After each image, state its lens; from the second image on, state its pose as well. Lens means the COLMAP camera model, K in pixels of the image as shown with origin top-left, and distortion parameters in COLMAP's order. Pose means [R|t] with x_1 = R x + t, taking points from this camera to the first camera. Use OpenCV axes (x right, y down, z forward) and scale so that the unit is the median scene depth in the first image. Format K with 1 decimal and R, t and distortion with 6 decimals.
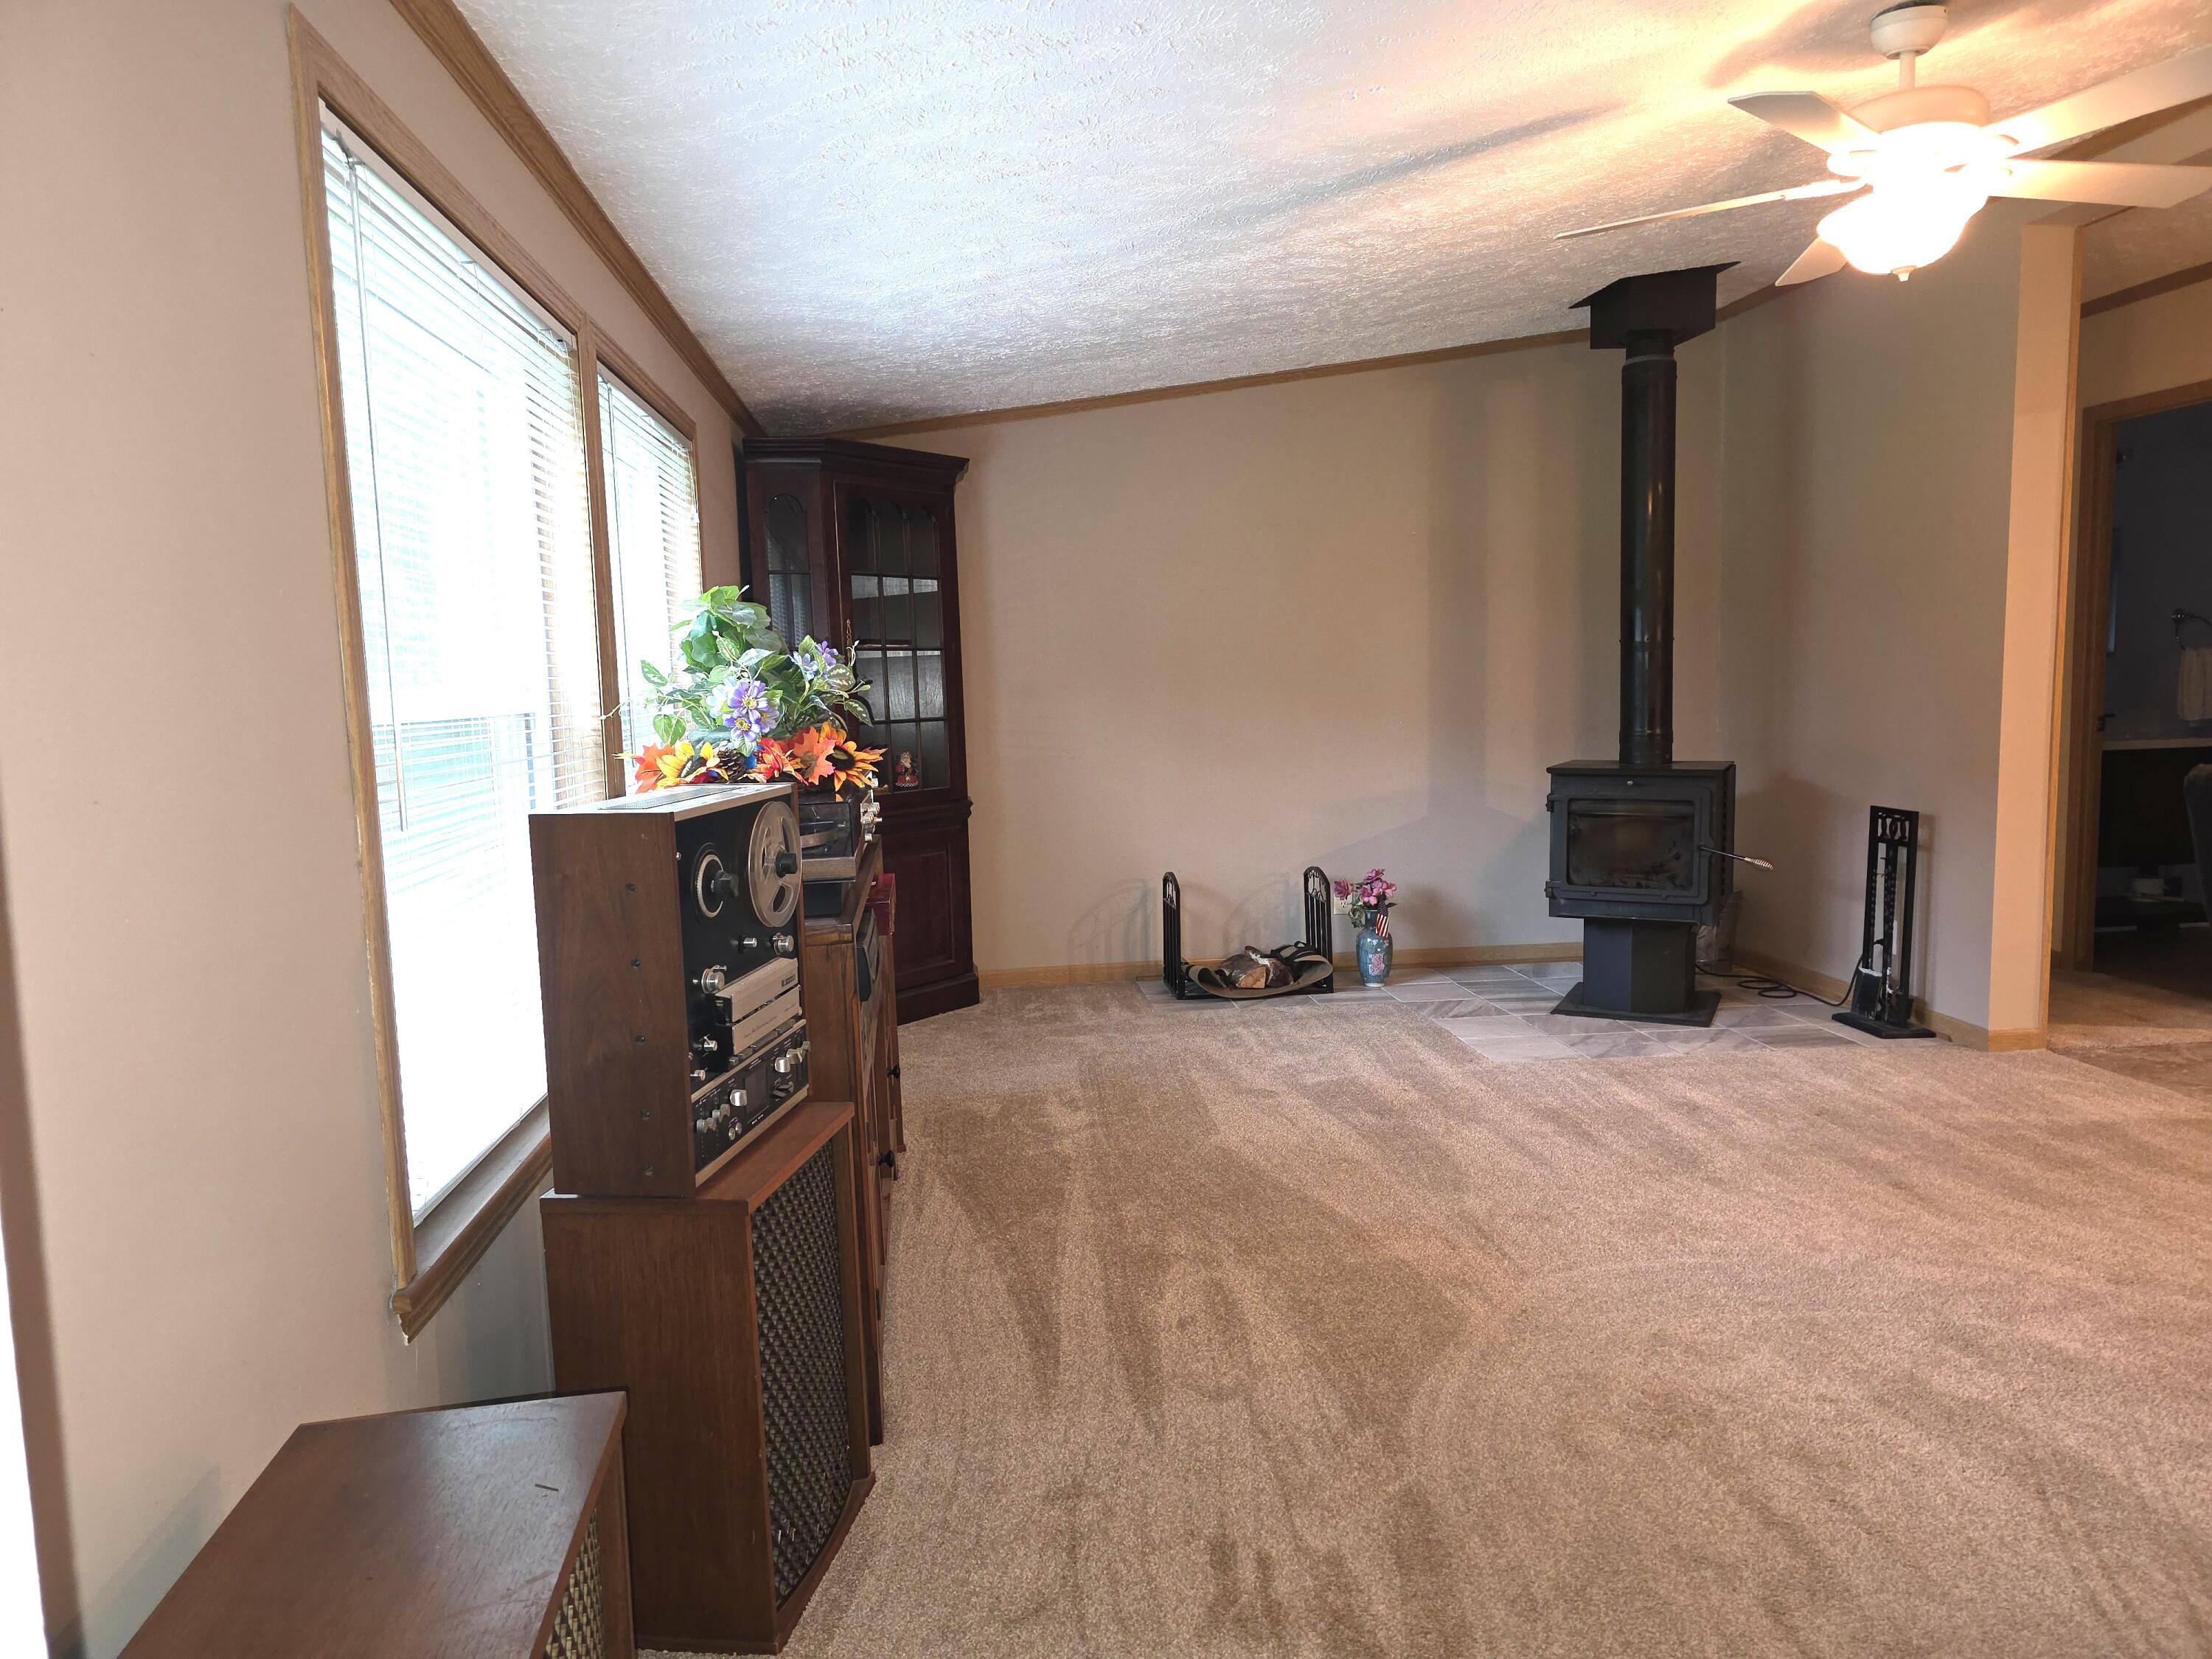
lens RADIAL K [[1460.2, 0, 1106.0], [0, 1460.2, 829.5], [0, 0, 1]] dist [0.075901, -0.088314]
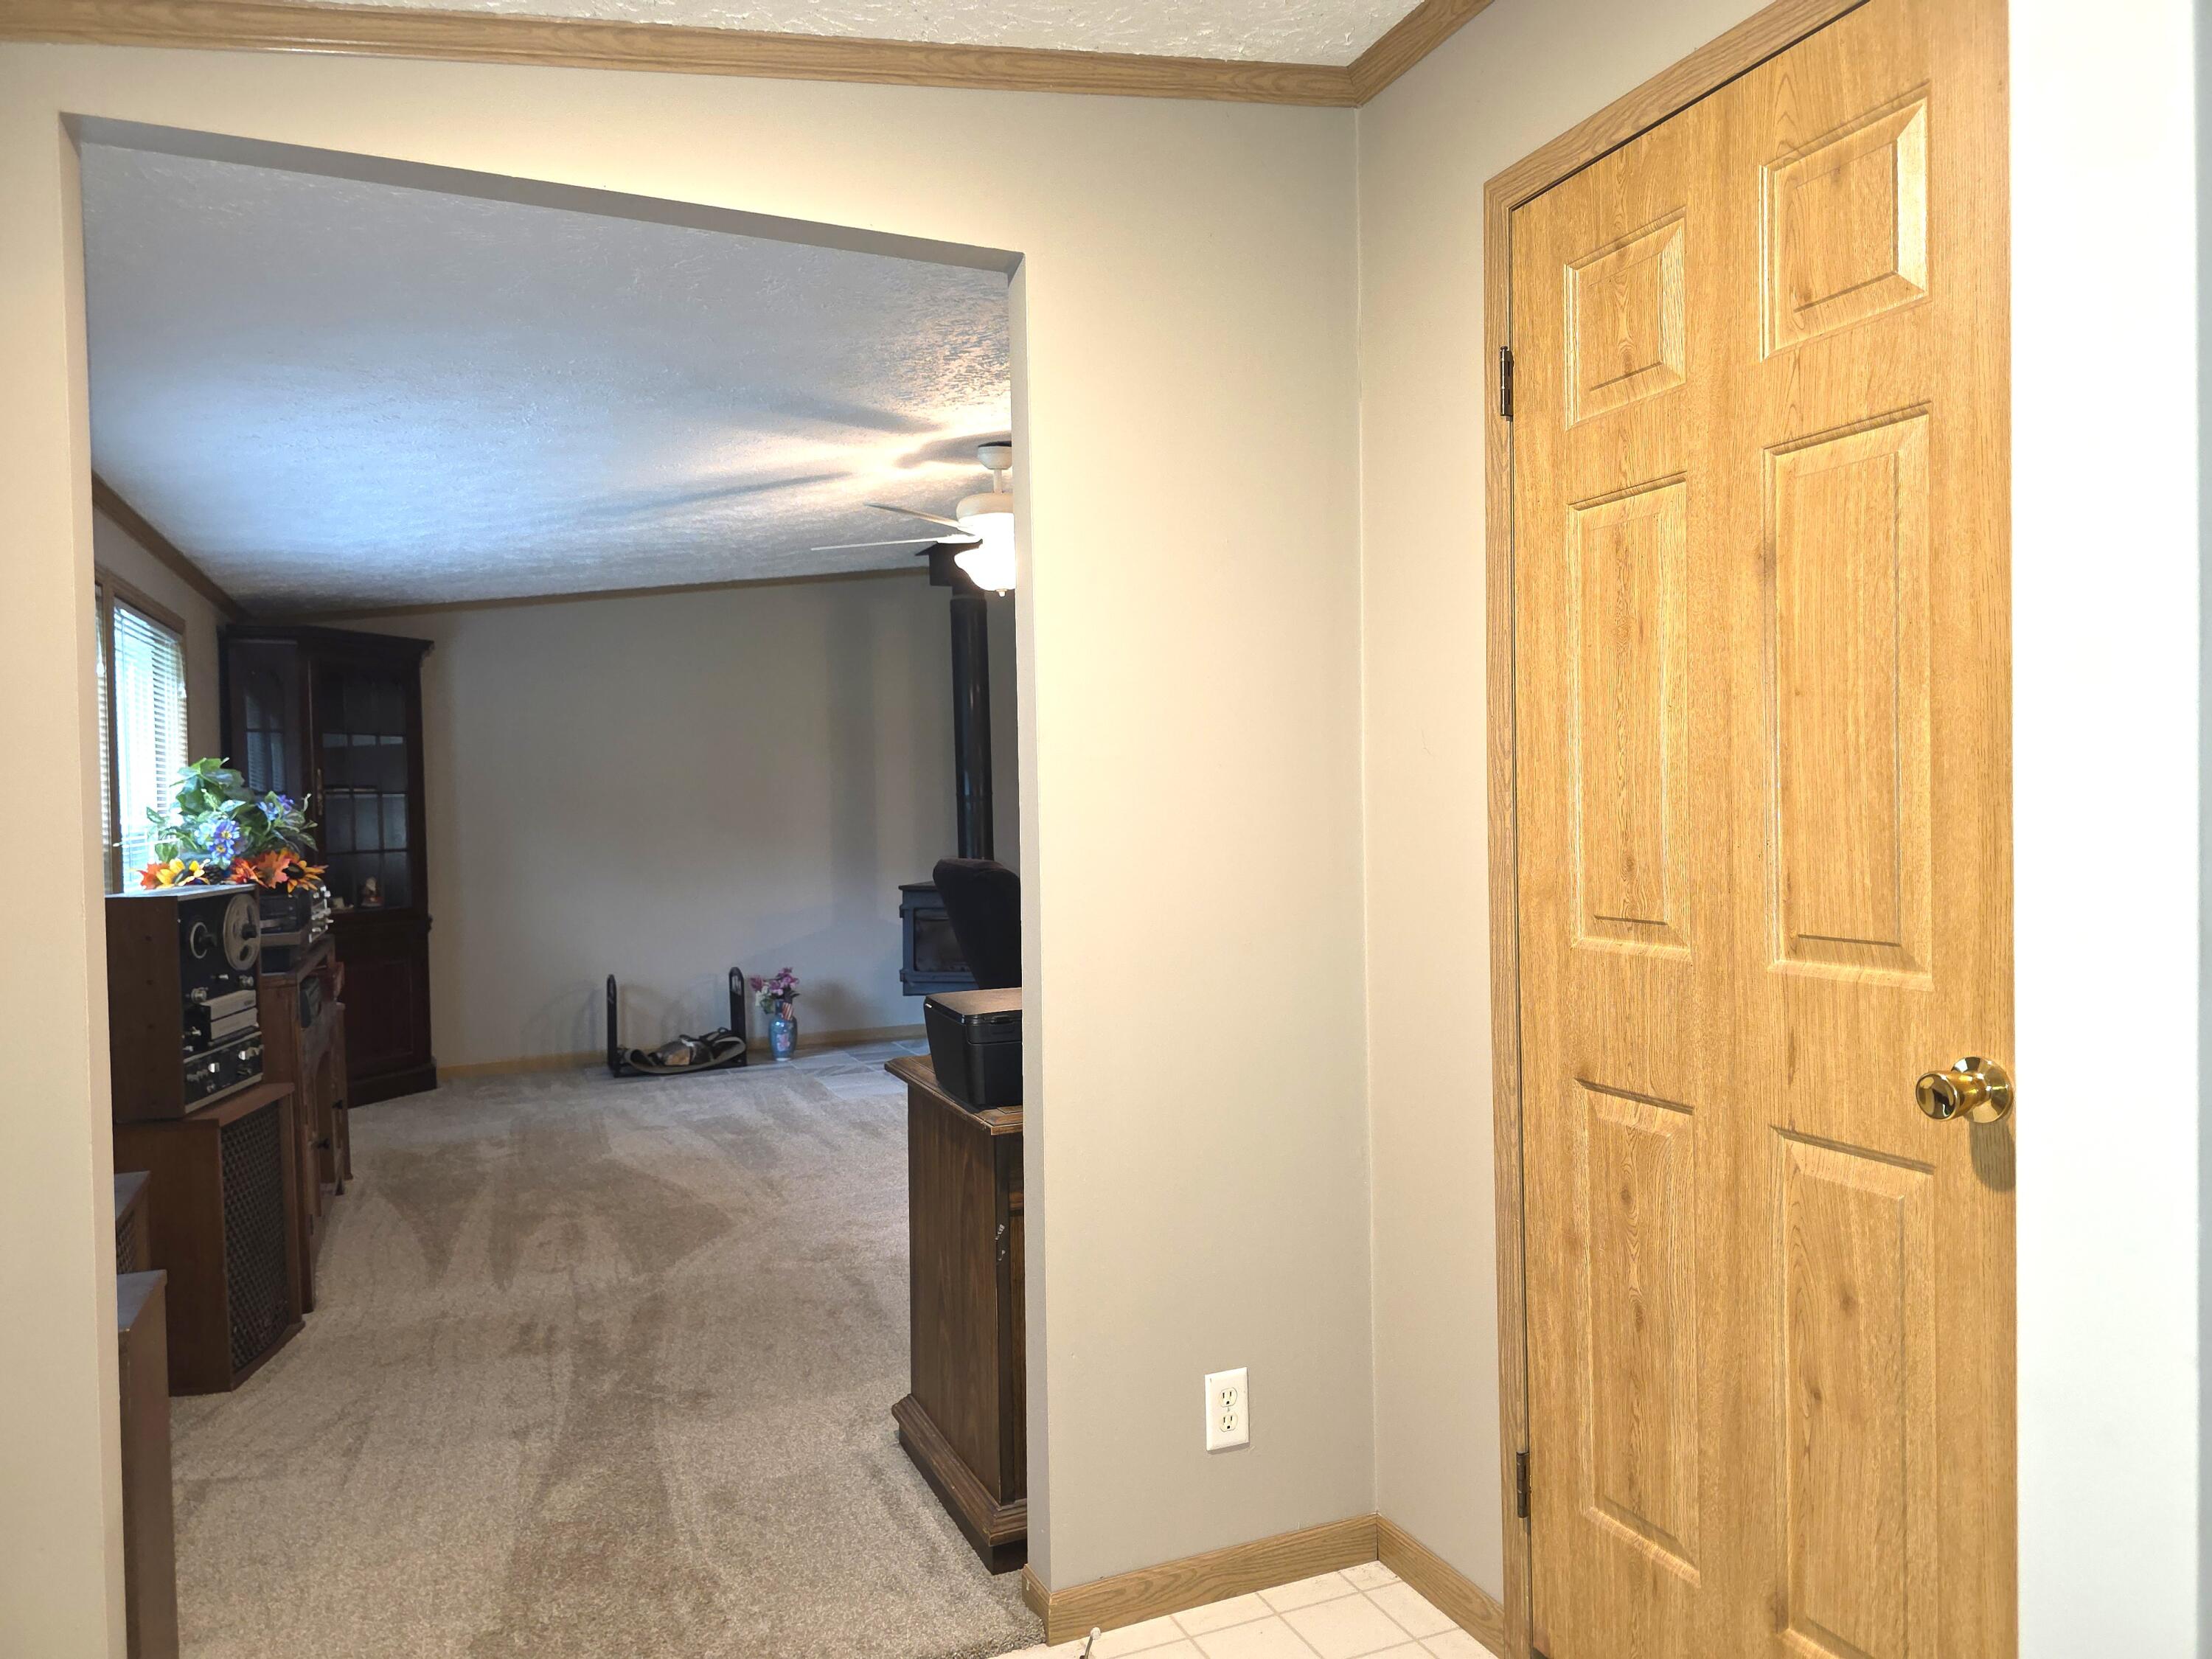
lens RADIAL K [[1460.2, 0, 1106.0], [0, 1460.2, 829.5], [0, 0, 1]] dist [0.075901, -0.088314]
pose [[0.954913, 0.003595, 0.296864, 0.157394], [0.024248, 0.995642, -0.090054, 0.063144], [-0.295894, 0.093192, 0.950664, -0.673850]]
